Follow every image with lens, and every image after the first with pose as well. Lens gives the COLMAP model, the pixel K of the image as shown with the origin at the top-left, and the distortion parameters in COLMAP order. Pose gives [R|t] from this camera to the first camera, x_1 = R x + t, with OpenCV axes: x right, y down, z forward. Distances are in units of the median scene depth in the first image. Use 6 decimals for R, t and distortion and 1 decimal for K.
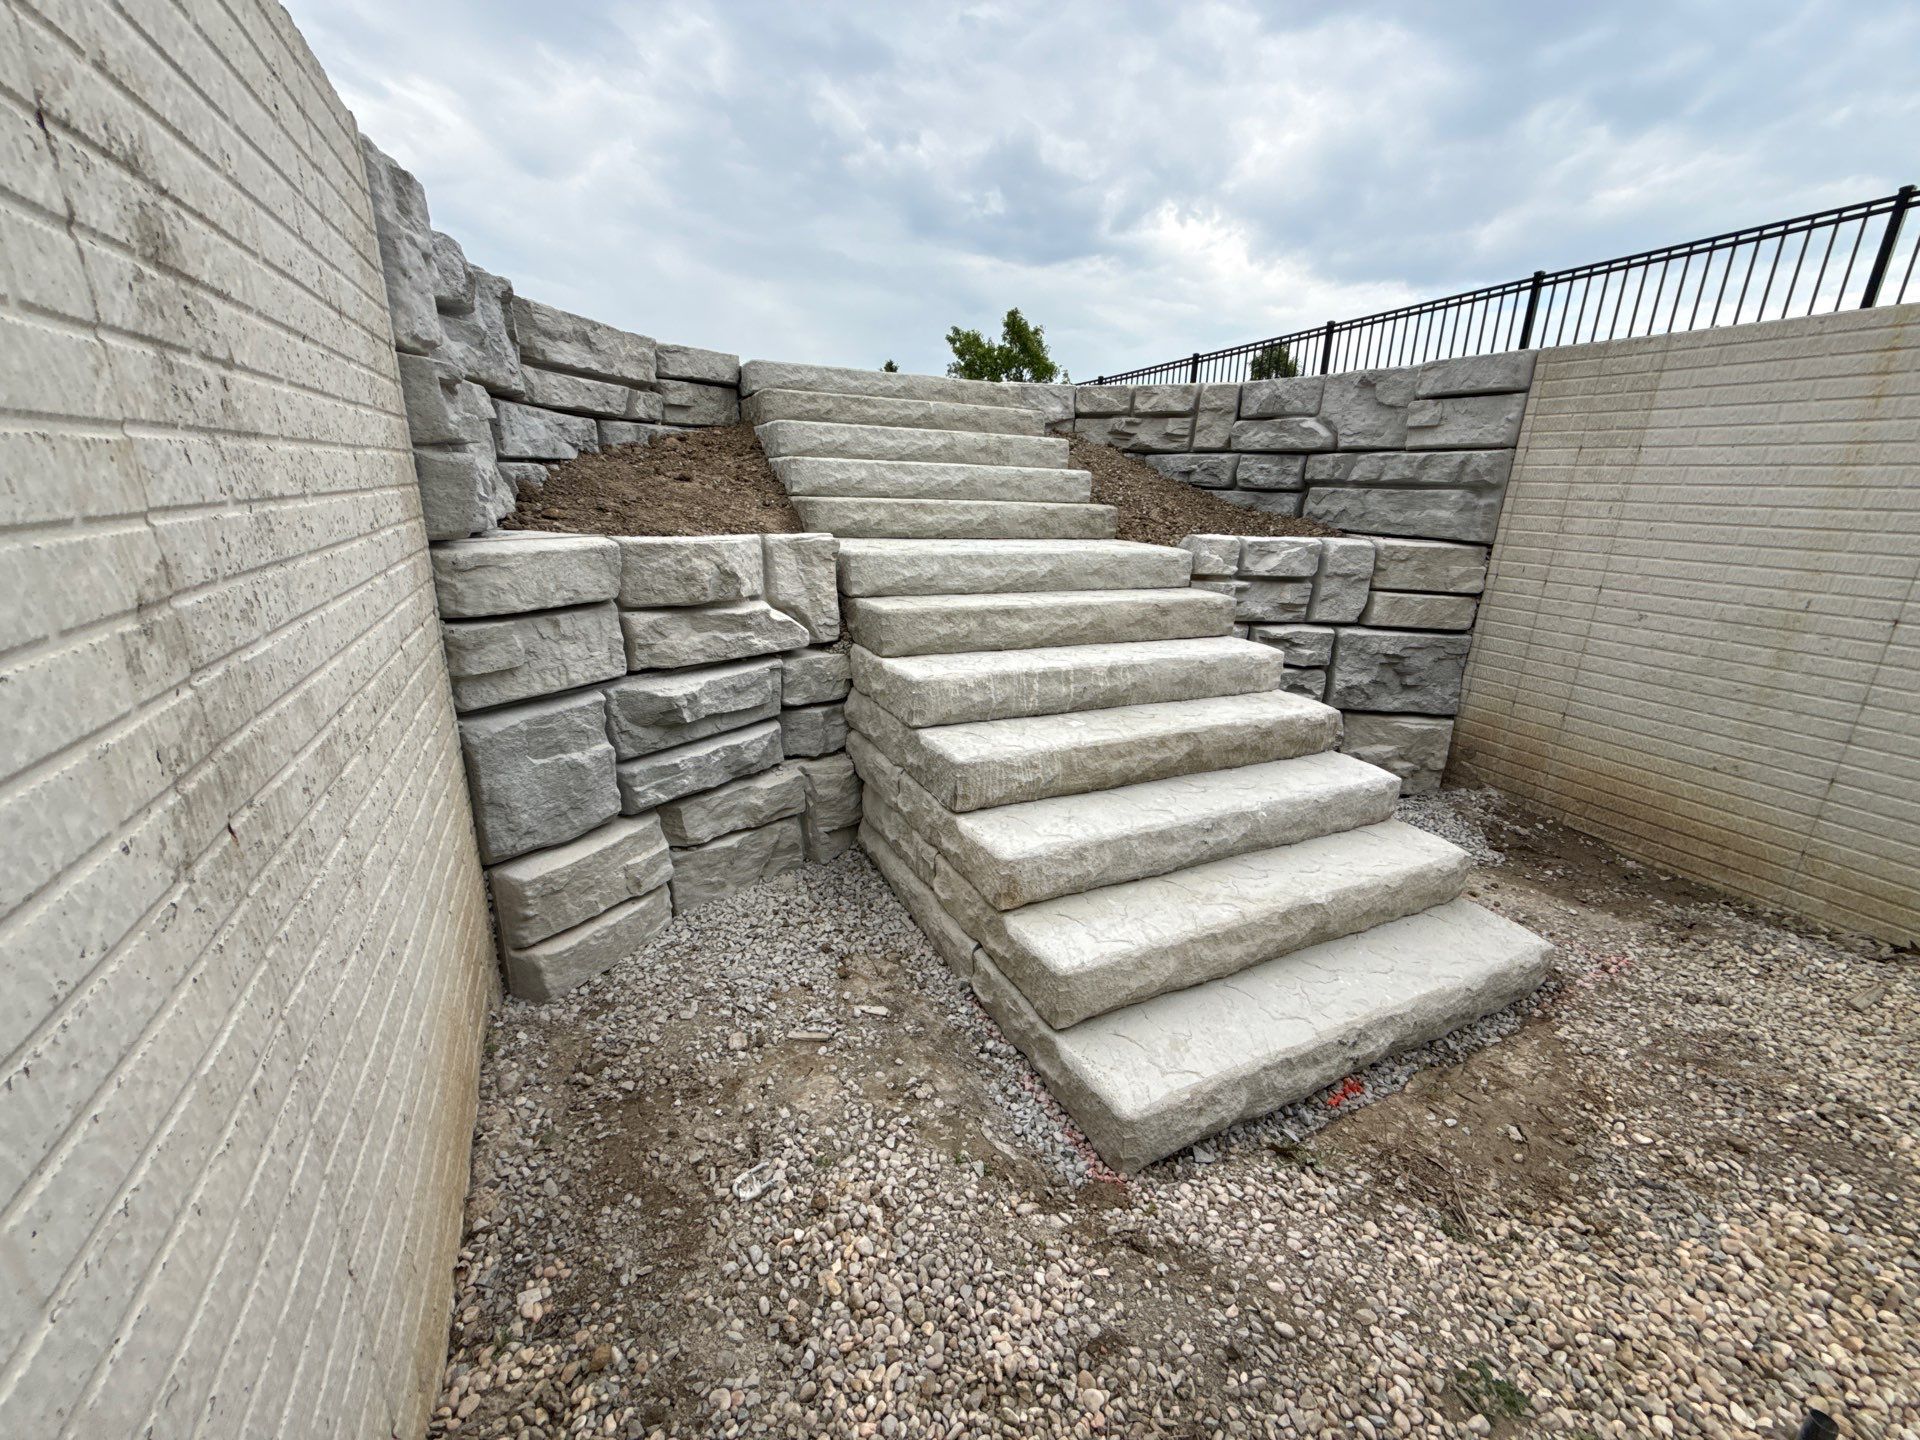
lens RADIAL K [[760.9, 0, 965.5], [0, 760.9, 717.3], [0, 0, 1]] dist [0.001405, -0.000379]
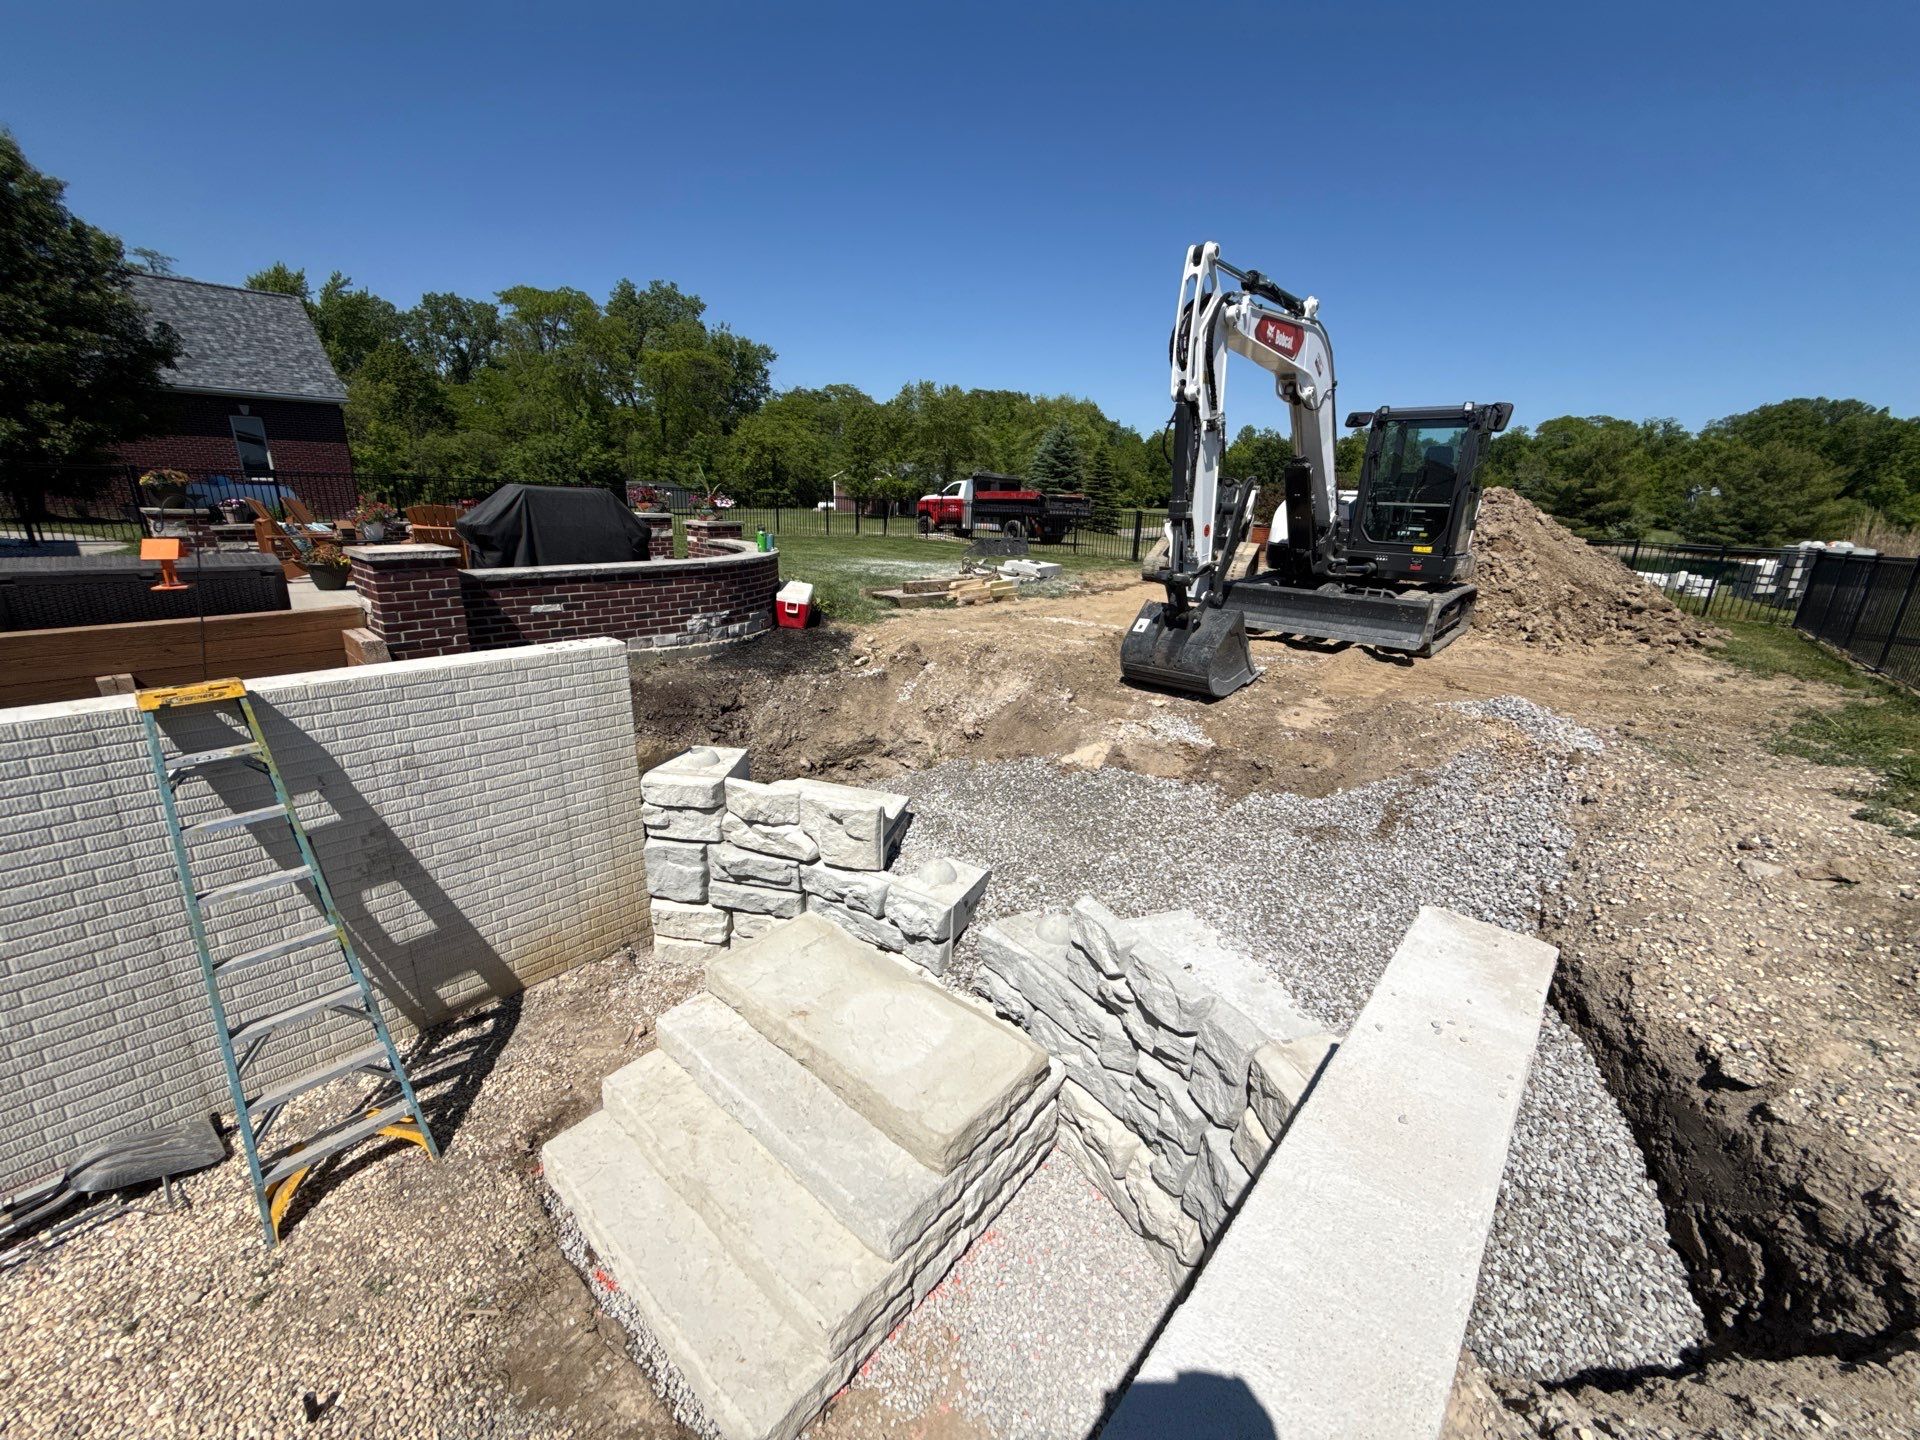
lens RADIAL K [[760.9, 0, 963.1], [0, 760.9, 715.8], [0, 0, 1]] dist [0.001405, -0.000379]
pose [[0.381925, 0.243050, -0.891661, 1.546001], [-0.289516, 0.947702, 0.134317, -0.835340], [0.877675, 0.206851, 0.432318, 0.601170]]
